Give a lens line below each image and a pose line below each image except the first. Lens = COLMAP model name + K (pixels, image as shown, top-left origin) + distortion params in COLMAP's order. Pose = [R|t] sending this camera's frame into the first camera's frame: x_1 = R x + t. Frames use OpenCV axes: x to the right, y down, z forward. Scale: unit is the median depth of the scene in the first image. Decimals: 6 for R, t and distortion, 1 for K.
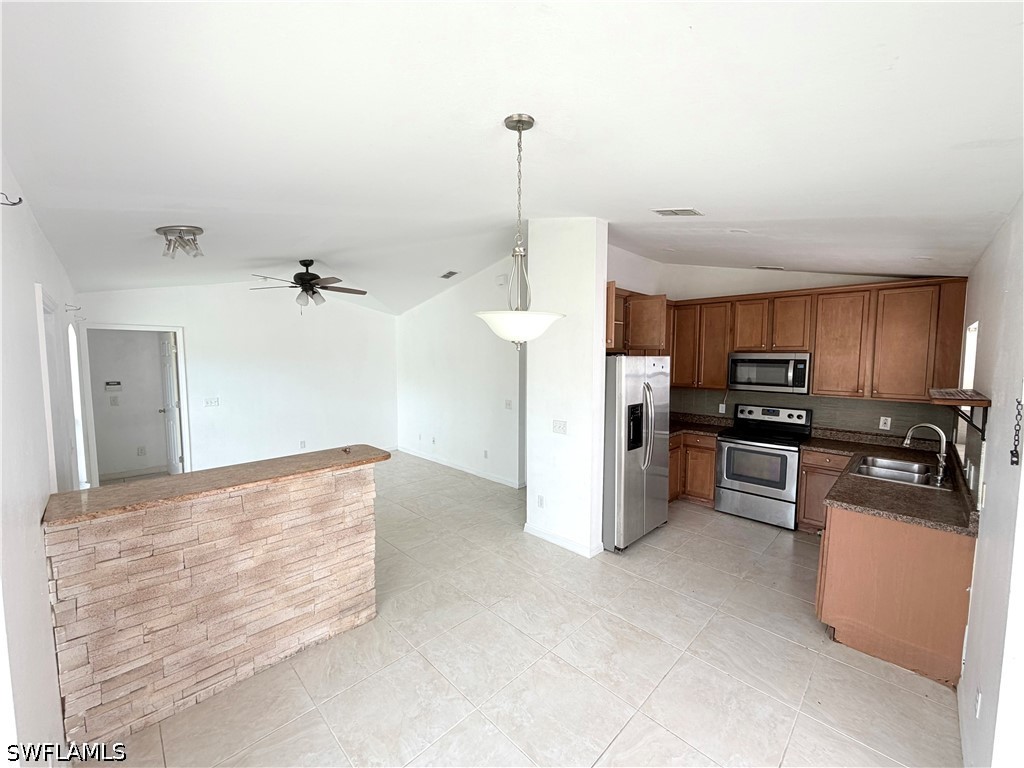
lens RADIAL K [[406.0, 0, 511.1], [0, 406.0, 384.9], [0, 0, 1]] dist [-0.000298, 0.000330]
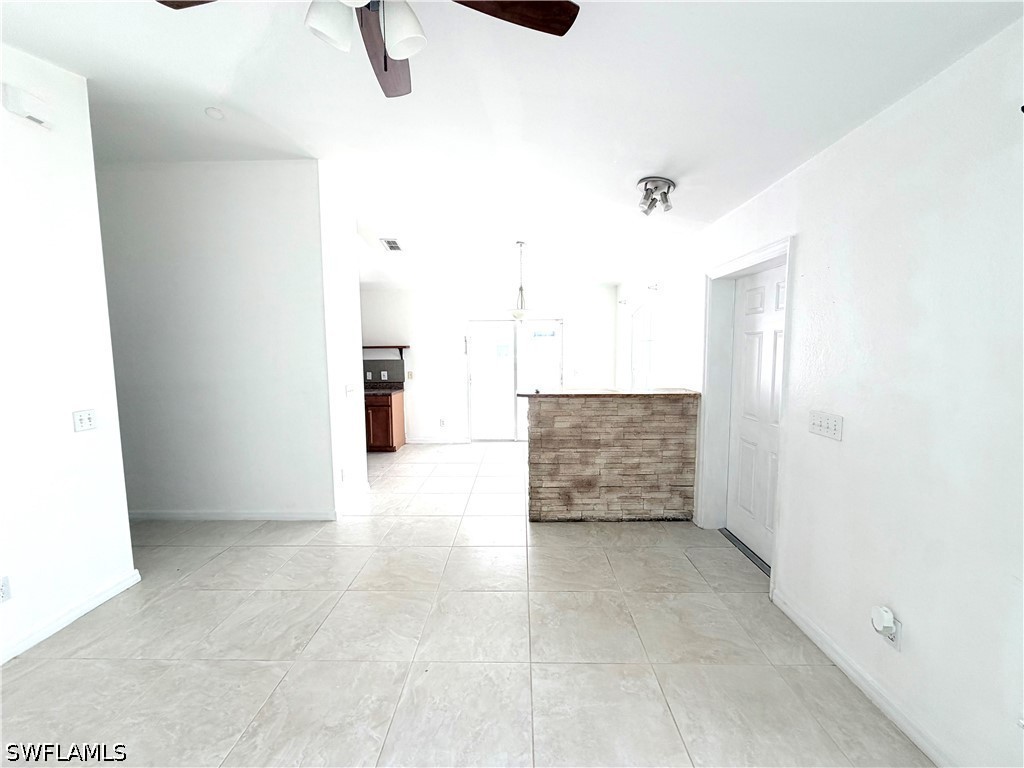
lens RADIAL K [[406.0, 0, 511.1], [0, 406.0, 384.9], [0, 0, 1]] dist [-0.000298, 0.000330]
pose [[-0.690464, -0.059543, 0.720912, -0.853461], [0.061538, 0.988159, 0.140555, -0.029163], [-0.720744, 0.141412, -0.678624, 1.304731]]
